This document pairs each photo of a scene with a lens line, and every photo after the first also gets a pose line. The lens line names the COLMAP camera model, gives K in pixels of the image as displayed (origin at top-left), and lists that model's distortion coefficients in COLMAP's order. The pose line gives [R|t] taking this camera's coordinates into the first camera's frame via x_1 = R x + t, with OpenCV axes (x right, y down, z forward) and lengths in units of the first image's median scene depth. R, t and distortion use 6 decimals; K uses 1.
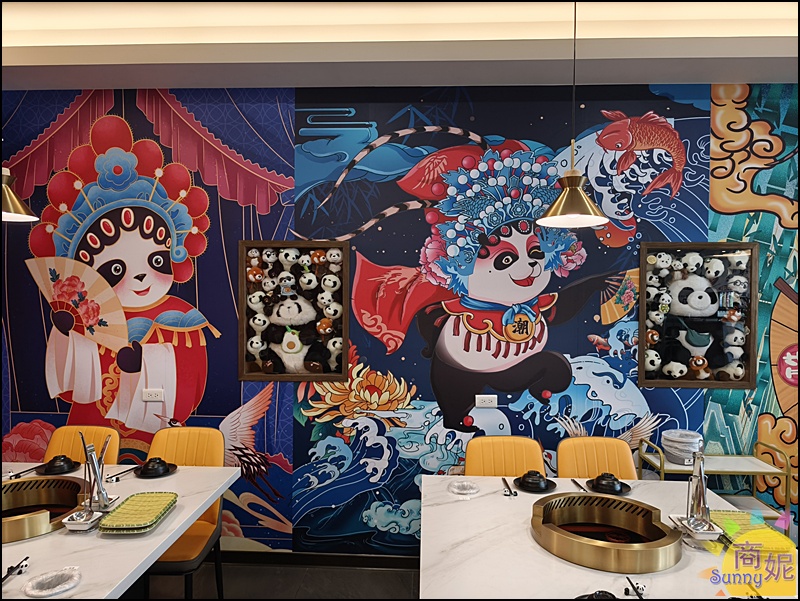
lens RADIAL K [[548.9, 0, 400.0], [0, 548.9, 300.5], [0, 0, 1]] dist [0.005119, -0.020085]
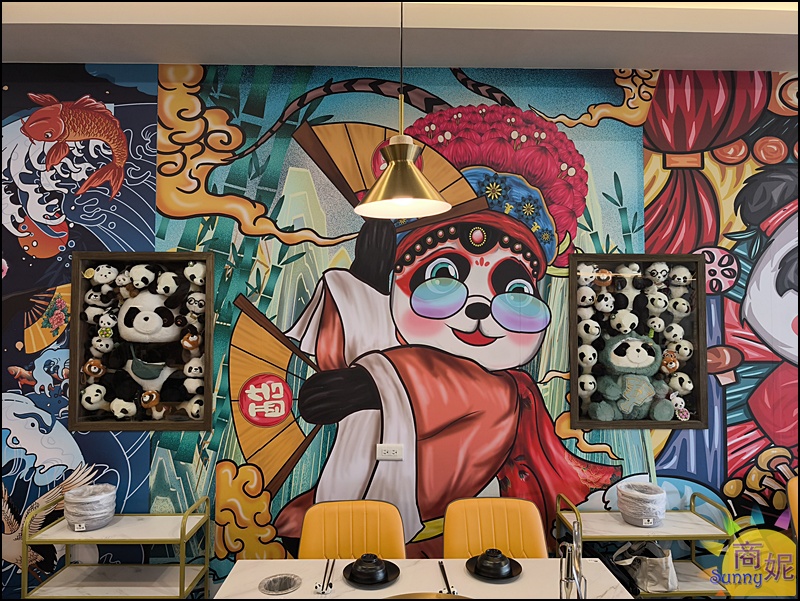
lens RADIAL K [[548.9, 0, 400.0], [0, 548.9, 300.5], [0, 0, 1]] dist [0.005119, -0.020085]
pose [[0.996058, -0.004531, 0.088589, 0.852540], [0.009089, 0.998651, -0.051122, 0.012169], [-0.088238, 0.051726, 0.994755, 0.148939]]
